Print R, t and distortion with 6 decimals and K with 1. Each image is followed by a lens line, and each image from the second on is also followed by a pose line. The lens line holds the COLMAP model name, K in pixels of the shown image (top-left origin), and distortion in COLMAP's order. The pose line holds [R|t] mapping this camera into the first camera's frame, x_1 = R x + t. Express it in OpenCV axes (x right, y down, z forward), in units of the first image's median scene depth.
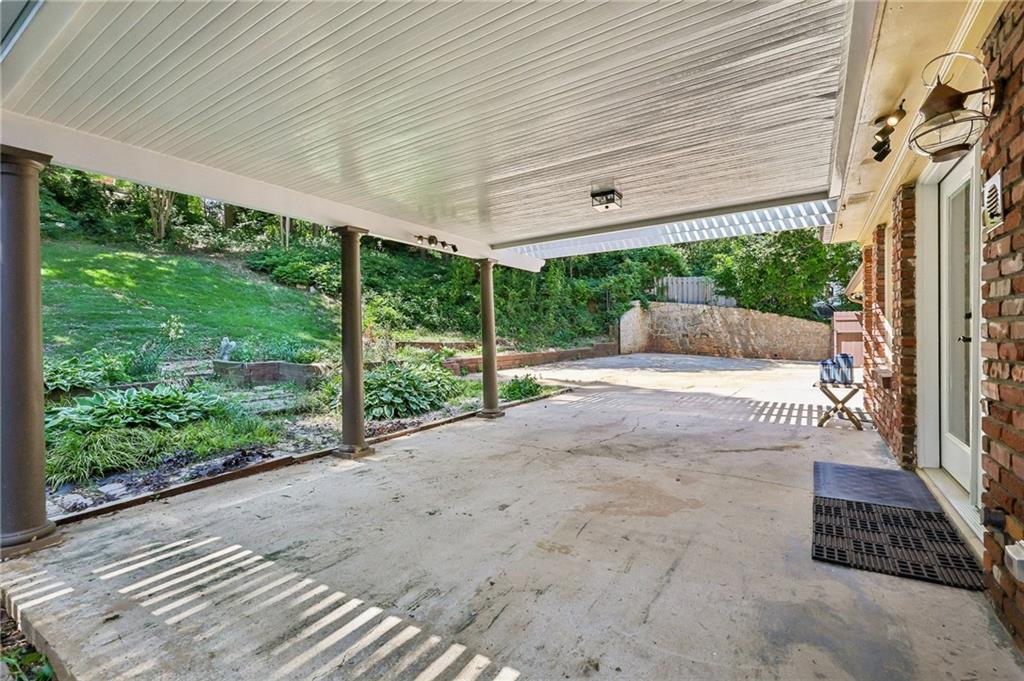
lens RADIAL K [[464.3, 0, 510.8], [0, 464.3, 340.7], [0, 0, 1]] dist [0.004989, 0.000245]
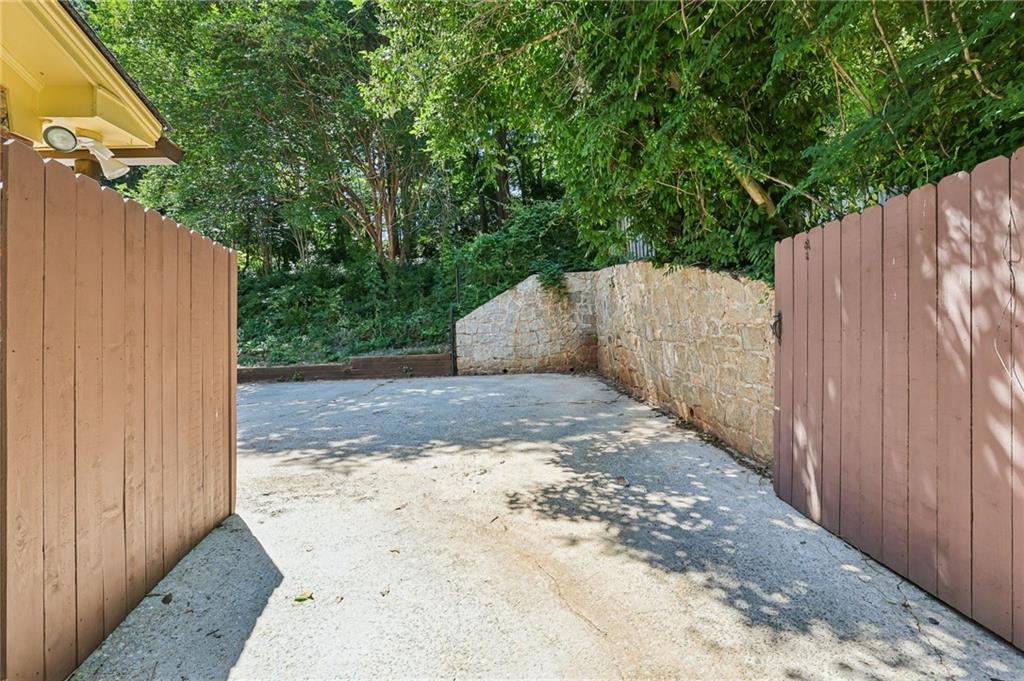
lens RADIAL K [[405.6, 0, 514.1], [0, 405.6, 340.0], [0, 0, 1]] dist [-0.003282, -0.001405]
pose [[0.563975, -0.004214, -0.825781, 0.720903], [0.014116, 0.999890, 0.004539, -0.015729], [0.825671, -0.014216, 0.563973, 0.799272]]
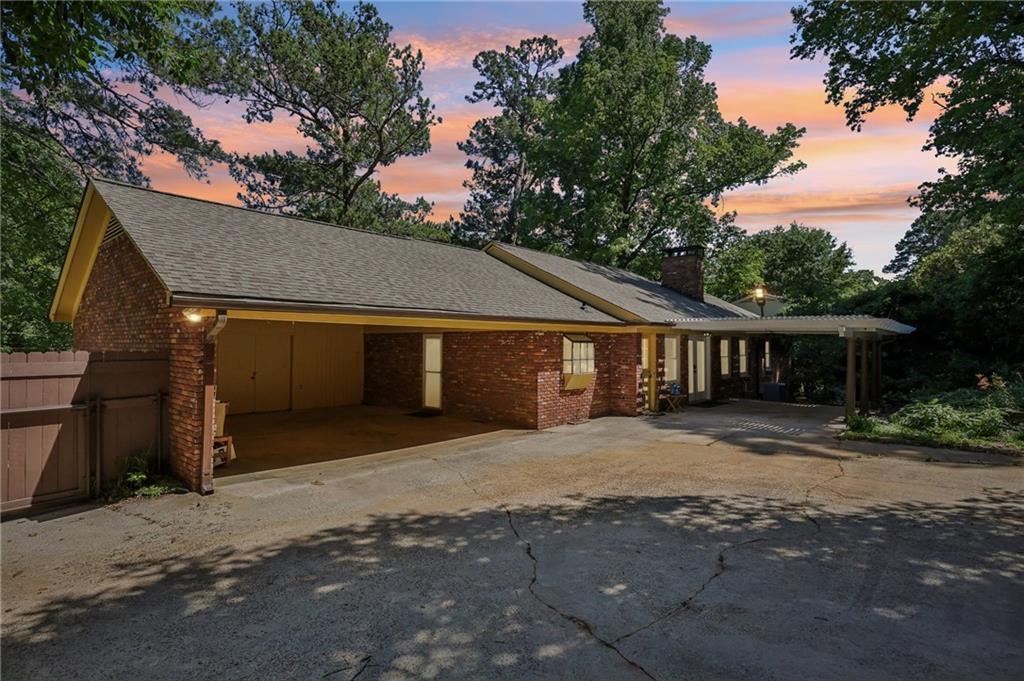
lens RADIAL K [[510.6, 0, 511.0], [0, 510.6, 333.5], [0, 0, 1]] dist [0.028344, -0.002166]
pose [[-0.986507, 0.001322, 0.163712, 0.314975], [-0.000493, 0.999939, -0.011045, -0.056508], [-0.163716, -0.010977, -0.986446, 1.041408]]
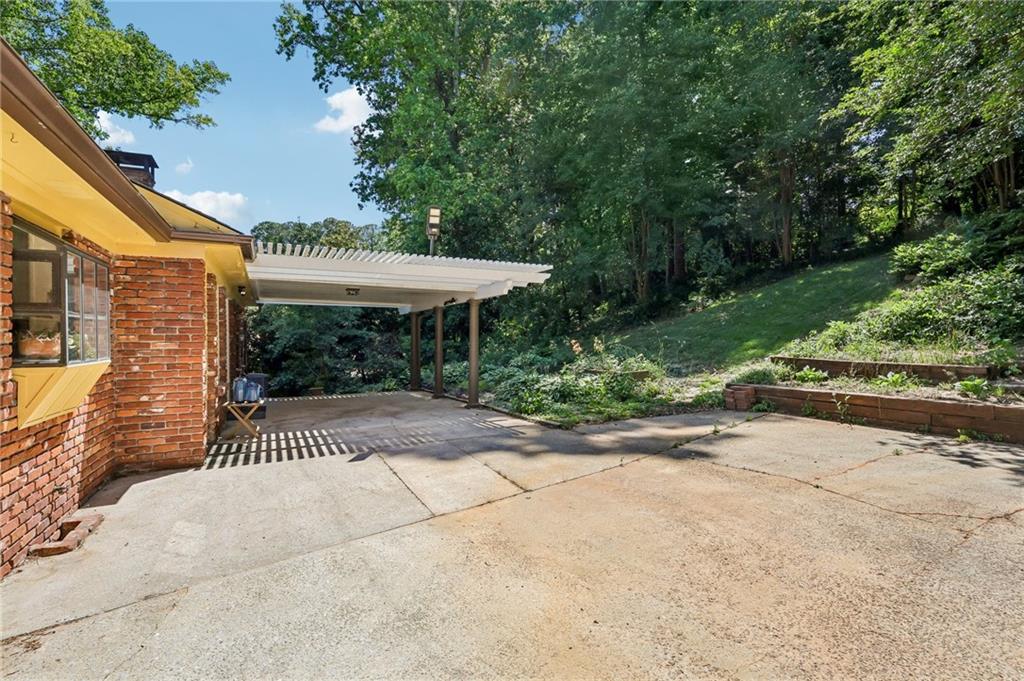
lens RADIAL K [[487.5, 0, 513.9], [0, 487.5, 334.0], [0, 0, 1]] dist [-0.007917, 0.000210]
pose [[-0.503404, 0.005058, -0.864036, 0.403377], [0.008694, 0.999962, 0.000788, -0.023952], [0.864007, -0.007115, -0.503429, 0.626420]]
